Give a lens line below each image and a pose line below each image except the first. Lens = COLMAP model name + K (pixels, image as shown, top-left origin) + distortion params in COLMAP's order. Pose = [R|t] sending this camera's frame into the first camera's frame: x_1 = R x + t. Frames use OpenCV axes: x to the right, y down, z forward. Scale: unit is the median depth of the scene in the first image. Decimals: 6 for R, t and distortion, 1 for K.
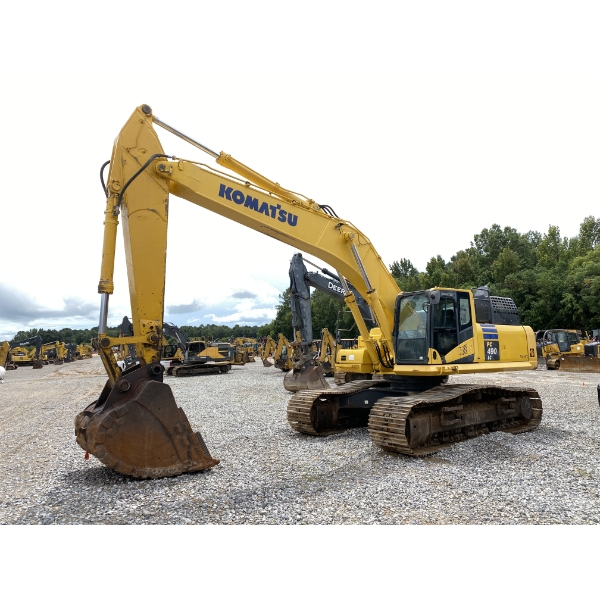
lens RADIAL K [[455.6, 0, 303.1], [0, 455.6, 297.7], [0, 0, 1]] dist [0.019842, -0.011942]
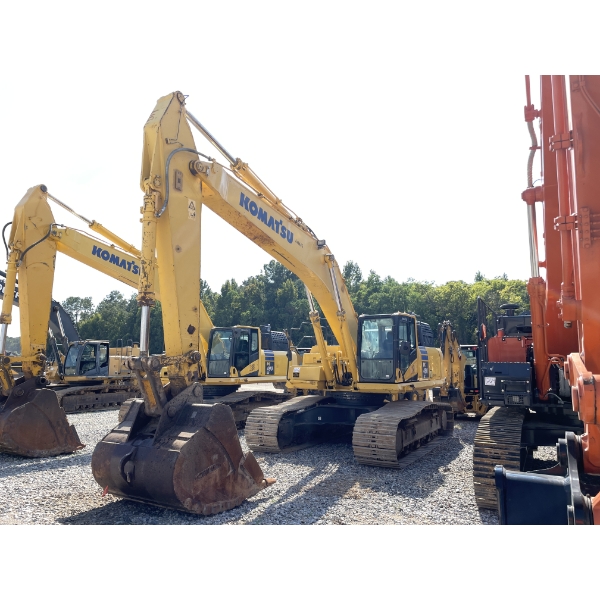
lens RADIAL K [[455.6, 0, 298.6], [0, 455.6, 301.2], [0, 0, 1]] dist [0.019842, -0.011942]
pose [[0.901855, 0.071533, 0.426077, -0.159411], [-0.060754, 0.997396, -0.038854, -0.052298], [-0.427747, 0.009155, 0.903852, -0.405824]]
